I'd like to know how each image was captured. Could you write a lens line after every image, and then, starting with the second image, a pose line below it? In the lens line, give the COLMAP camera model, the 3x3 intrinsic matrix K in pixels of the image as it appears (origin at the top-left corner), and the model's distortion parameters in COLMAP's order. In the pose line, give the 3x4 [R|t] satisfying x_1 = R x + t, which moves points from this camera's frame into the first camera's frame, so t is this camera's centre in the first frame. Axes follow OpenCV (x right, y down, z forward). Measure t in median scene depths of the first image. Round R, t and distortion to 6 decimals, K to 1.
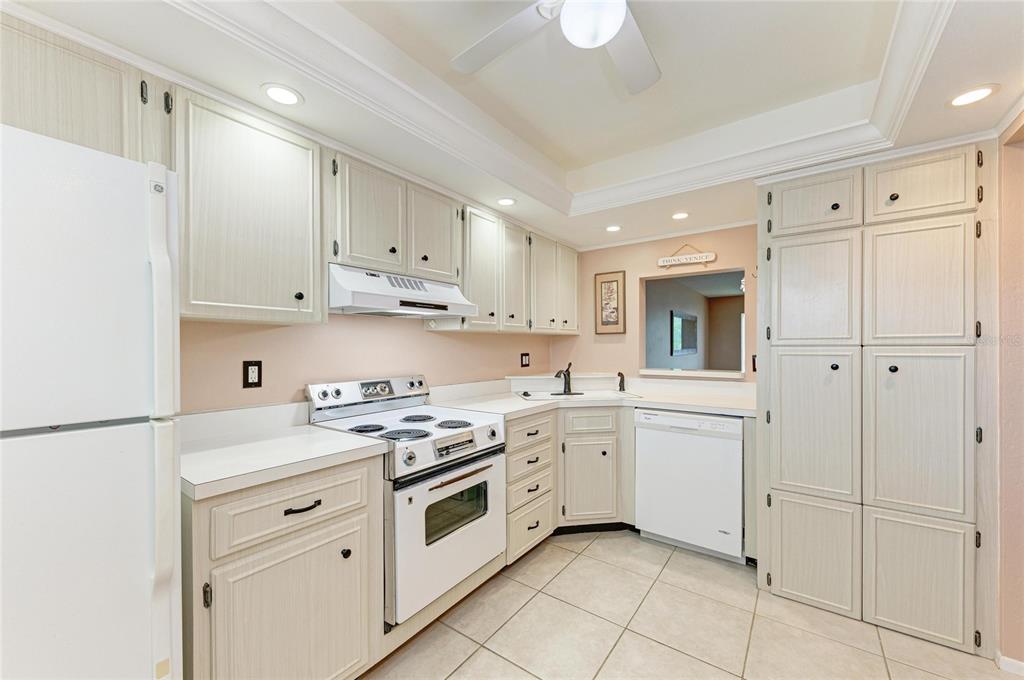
lens RADIAL K [[401.4, 0, 516.6], [0, 401.4, 346.8], [0, 0, 1]] dist [0.008477, -0.004905]
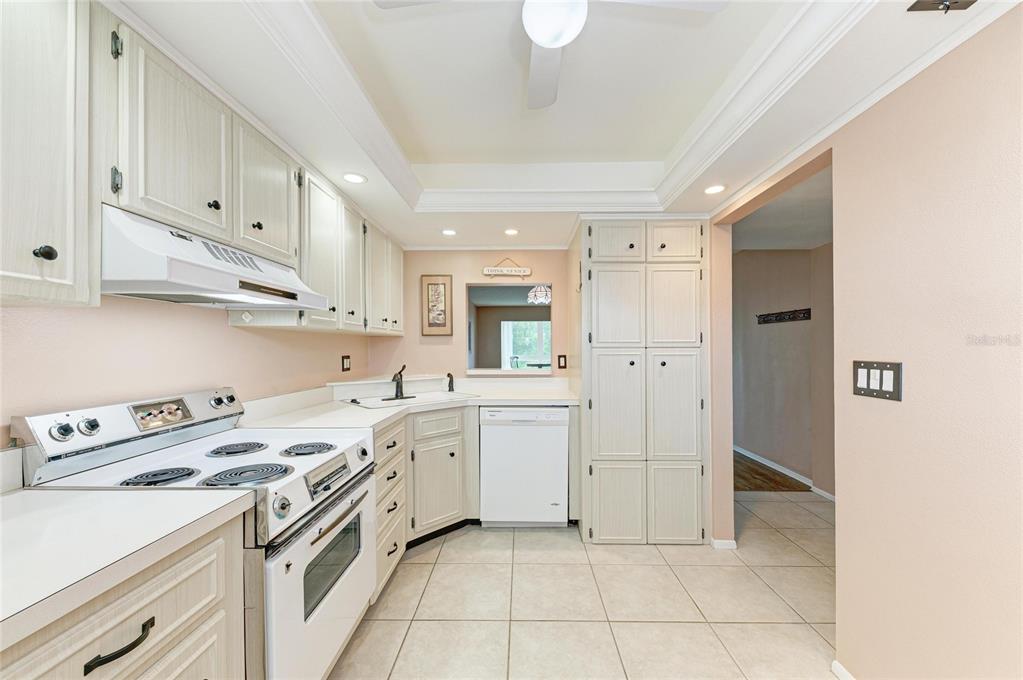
lens RADIAL K [[375.0, 0, 520.5], [0, 375.0, 346.5], [0, 0, 1]] dist [-0.002063, -0.001701]
pose [[0.812720, 0.003842, 0.582641, -0.252002], [-0.000236, 0.999980, -0.006264, 0.001347], [-0.582654, 0.004953, 0.812705, 0.185646]]
